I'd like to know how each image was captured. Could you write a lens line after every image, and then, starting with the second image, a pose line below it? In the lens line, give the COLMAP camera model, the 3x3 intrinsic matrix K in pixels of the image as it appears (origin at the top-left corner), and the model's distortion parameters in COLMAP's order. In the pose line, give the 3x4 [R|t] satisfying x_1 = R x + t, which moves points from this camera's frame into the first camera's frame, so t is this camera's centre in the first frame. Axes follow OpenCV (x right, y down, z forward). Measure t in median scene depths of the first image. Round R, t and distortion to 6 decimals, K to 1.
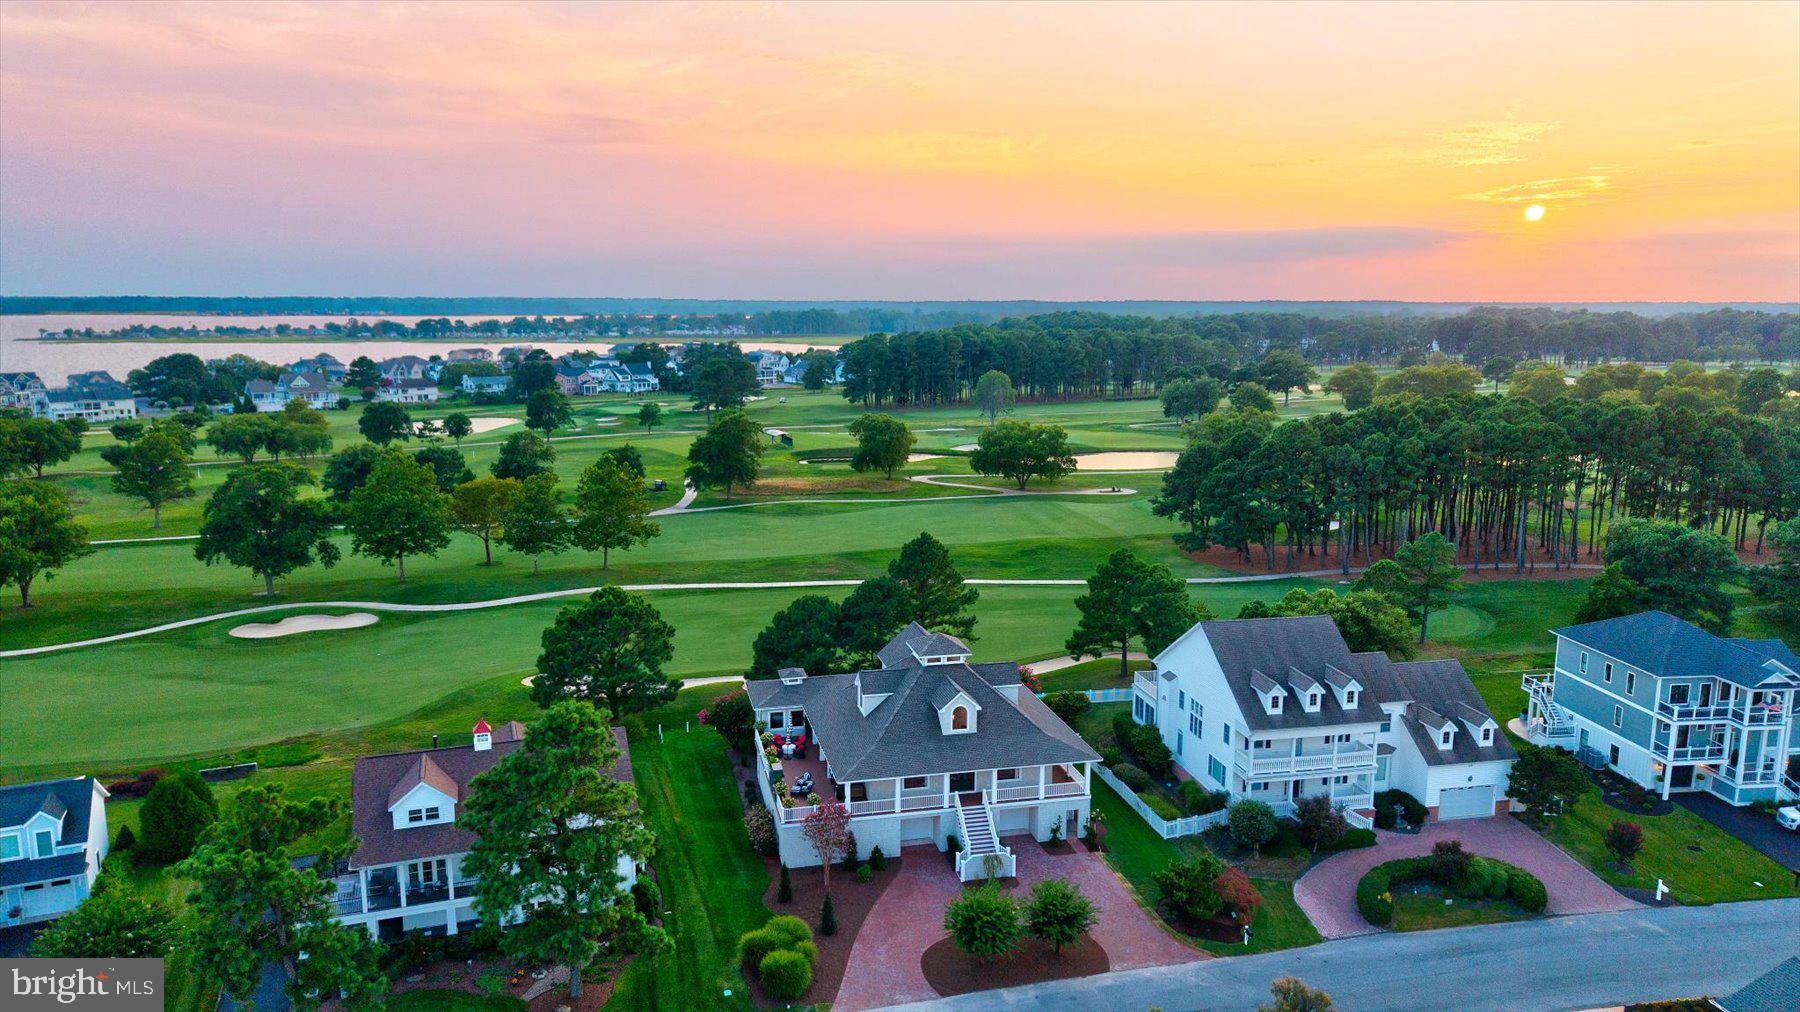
lens RADIAL K [[1153.8, 0, 900.0], [0, 1153.8, 506.0], [0, 0, 1]] dist [-0.003292, -0.003045]
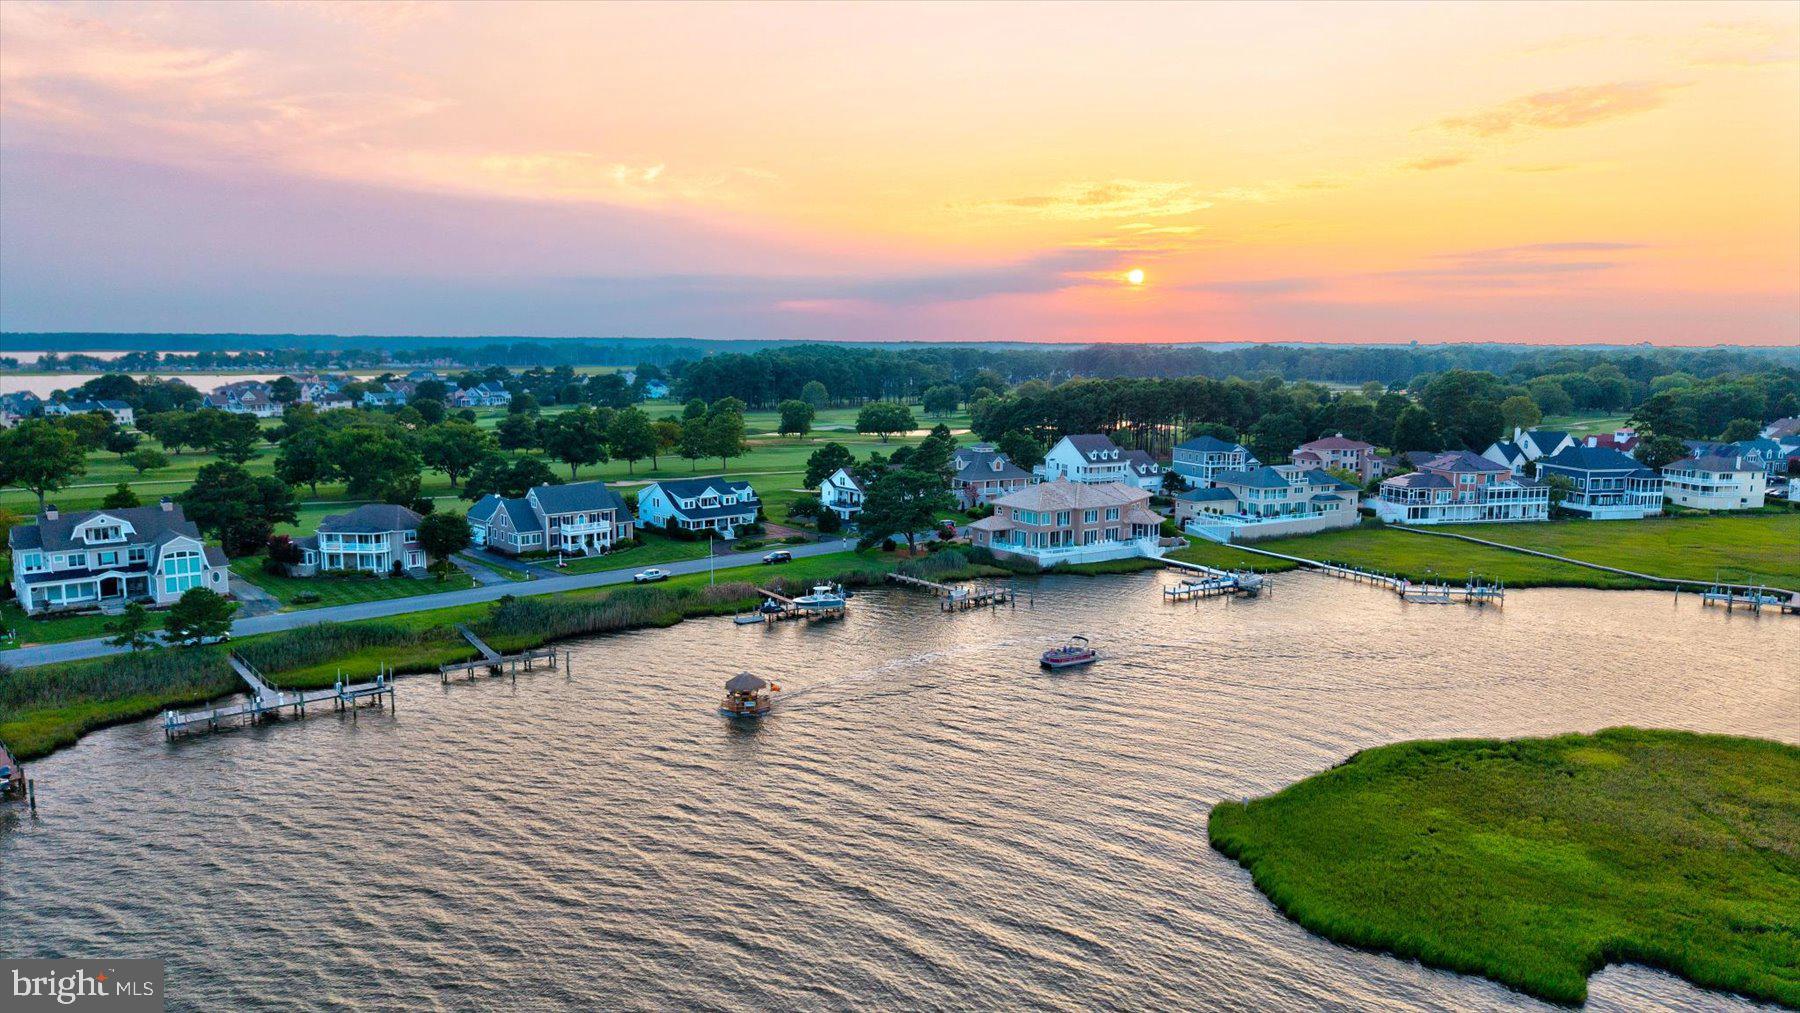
lens RADIAL K [[1258.3, 0, 900.0], [0, 1258.3, 506.5], [0, 0, 1]] dist [-0.013872, -0.003386]
pose [[0.950056, -0.035238, 0.310083, -0.426087], [0.049213, 0.998089, -0.037358, 0.140750], [-0.308174, 0.050753, 0.949975, -0.712125]]
